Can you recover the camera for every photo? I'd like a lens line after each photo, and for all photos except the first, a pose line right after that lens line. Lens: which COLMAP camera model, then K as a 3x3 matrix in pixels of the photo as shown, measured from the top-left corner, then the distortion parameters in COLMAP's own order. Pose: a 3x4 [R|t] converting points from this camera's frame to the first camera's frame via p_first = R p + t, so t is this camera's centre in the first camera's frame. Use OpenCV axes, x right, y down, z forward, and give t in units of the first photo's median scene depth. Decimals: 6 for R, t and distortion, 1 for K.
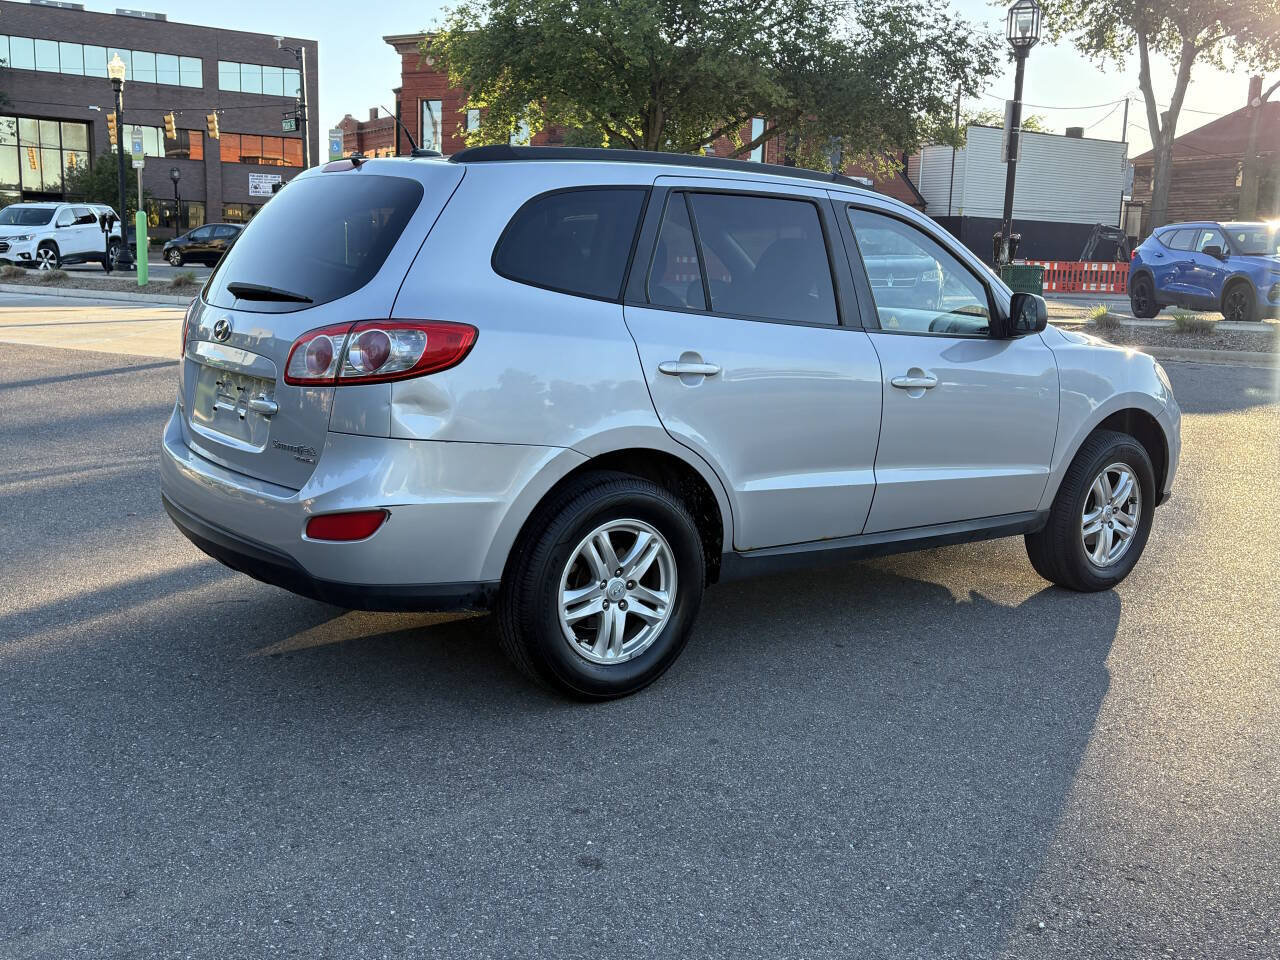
lens RADIAL K [[1241.1, 0, 637.1], [0, 1241.1, 477.9], [0, 0, 1]] dist [0.031006, 0.000000]
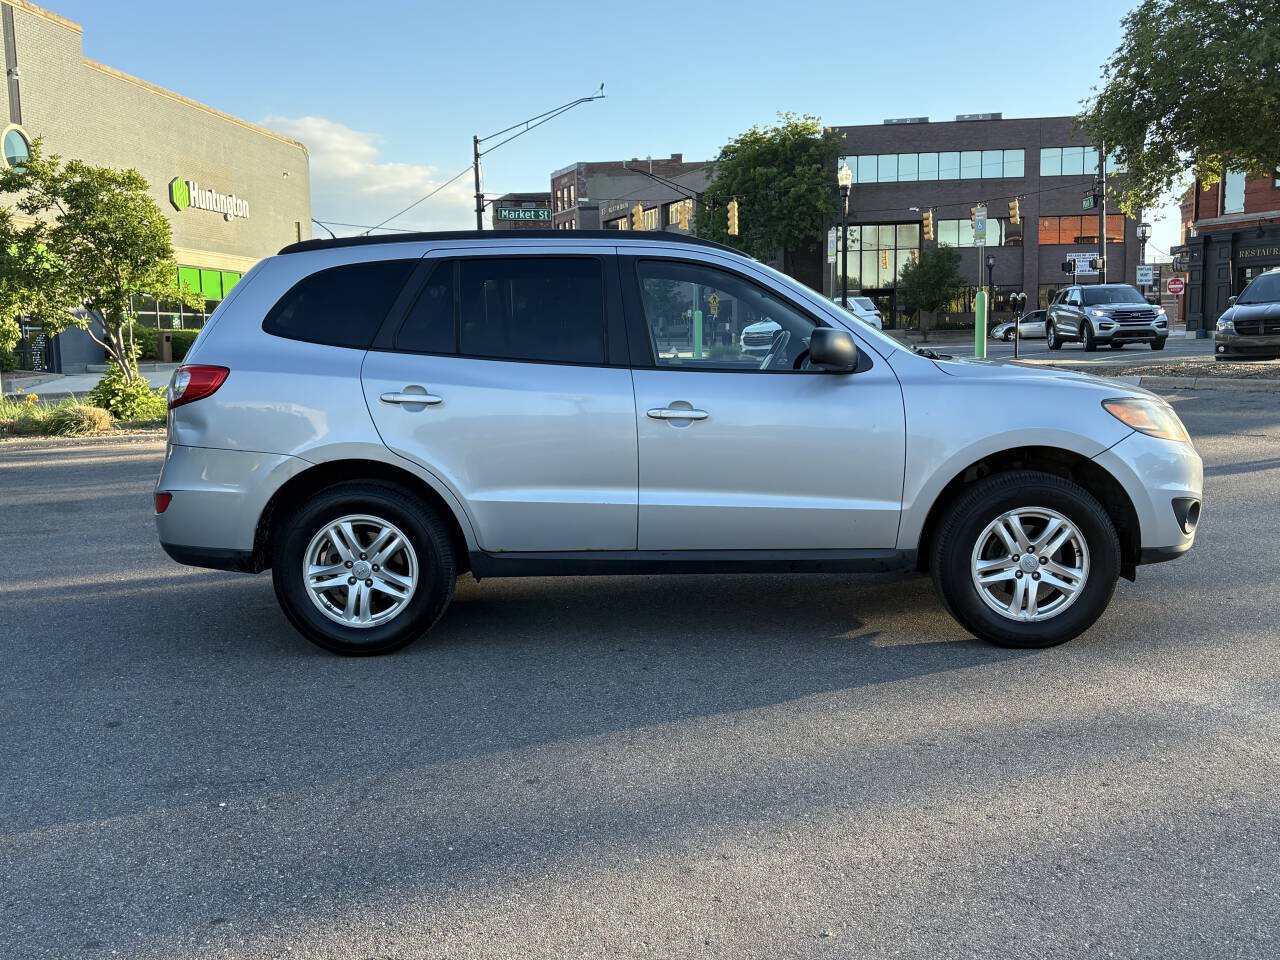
lens RADIAL K [[1241.1, 0, 636.3], [0, 1241.1, 476.0], [0, 0, 1]] dist [0.031006, 0.000000]
pose [[0.782832, 0.019687, -0.621921, 0.722972], [-0.060421, 0.997181, -0.044488, 0.023631], [0.619292, 0.072403, 0.781815, 0.110249]]
